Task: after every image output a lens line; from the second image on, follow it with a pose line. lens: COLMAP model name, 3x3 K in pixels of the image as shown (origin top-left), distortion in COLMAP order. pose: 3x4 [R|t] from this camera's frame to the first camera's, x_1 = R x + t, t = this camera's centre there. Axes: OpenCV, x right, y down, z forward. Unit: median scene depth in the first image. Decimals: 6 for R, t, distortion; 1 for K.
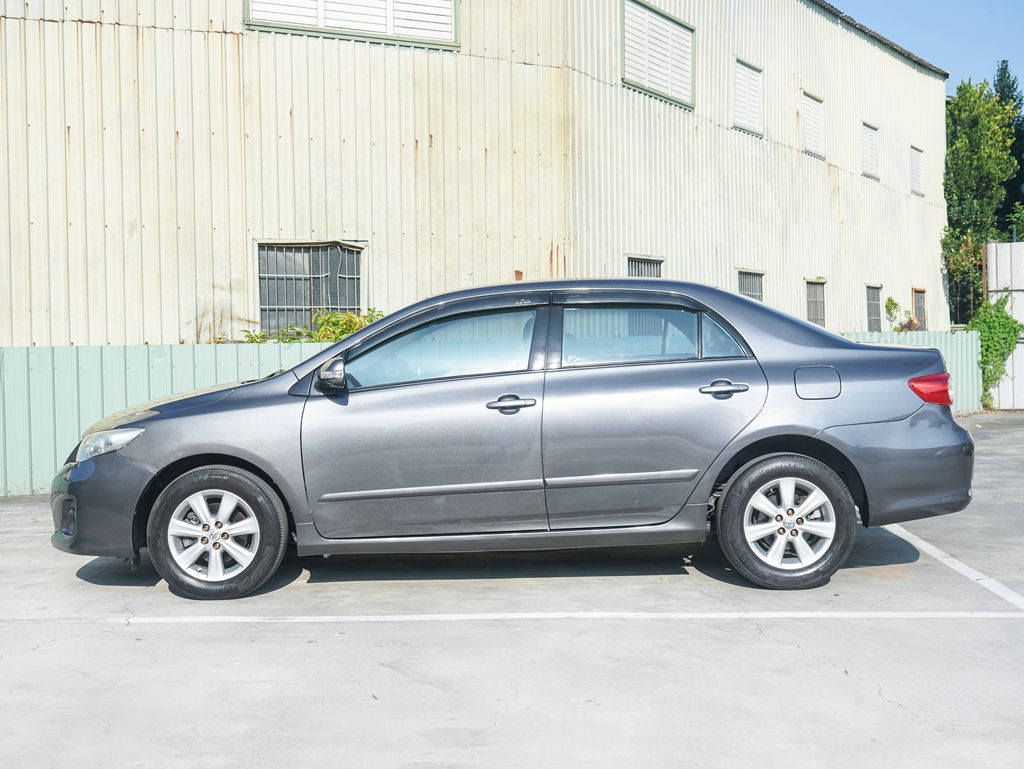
lens RADIAL K [[1088.2, 0, 512.0], [0, 1088.2, 384.5], [0, 0, 1]] dist [-0.011518, -0.010890]
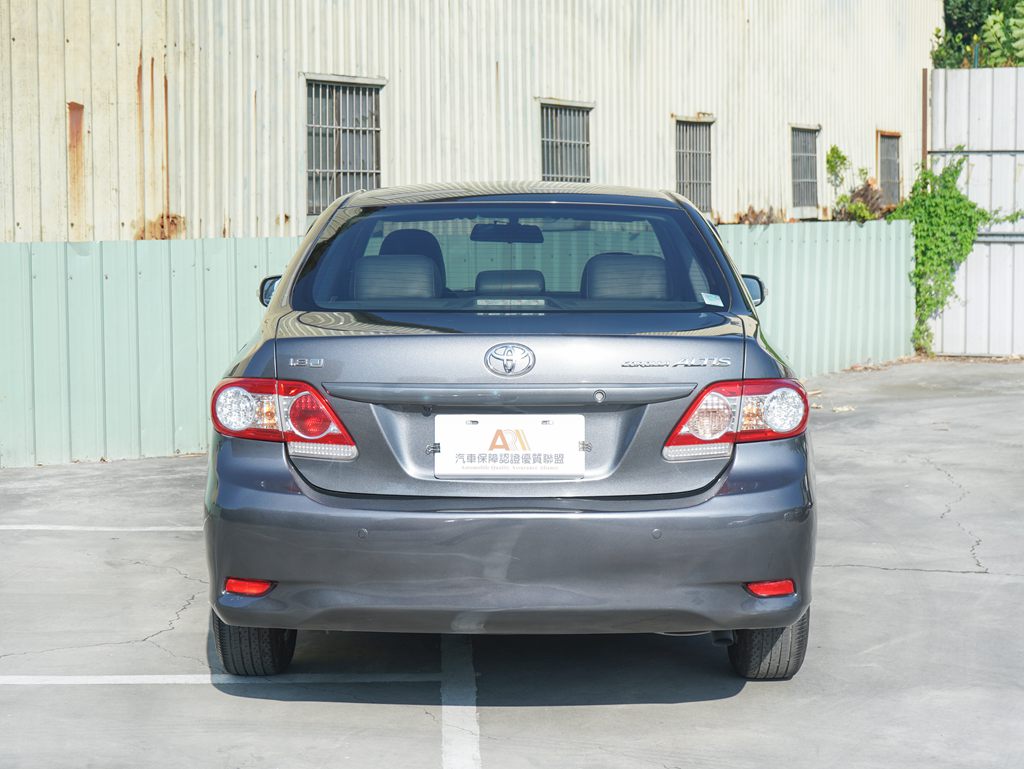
lens RADIAL K [[1669.4, 0, 512.0], [0, 1669.4, 384.5], [0, 0, 1]] dist [-0.007677, -0.048560]
pose [[0.995884, 0.005970, 0.090443, 0.135248], [-0.013060, 0.996868, 0.078000, -0.028527], [-0.089694, -0.078860, 0.992842, 0.122394]]
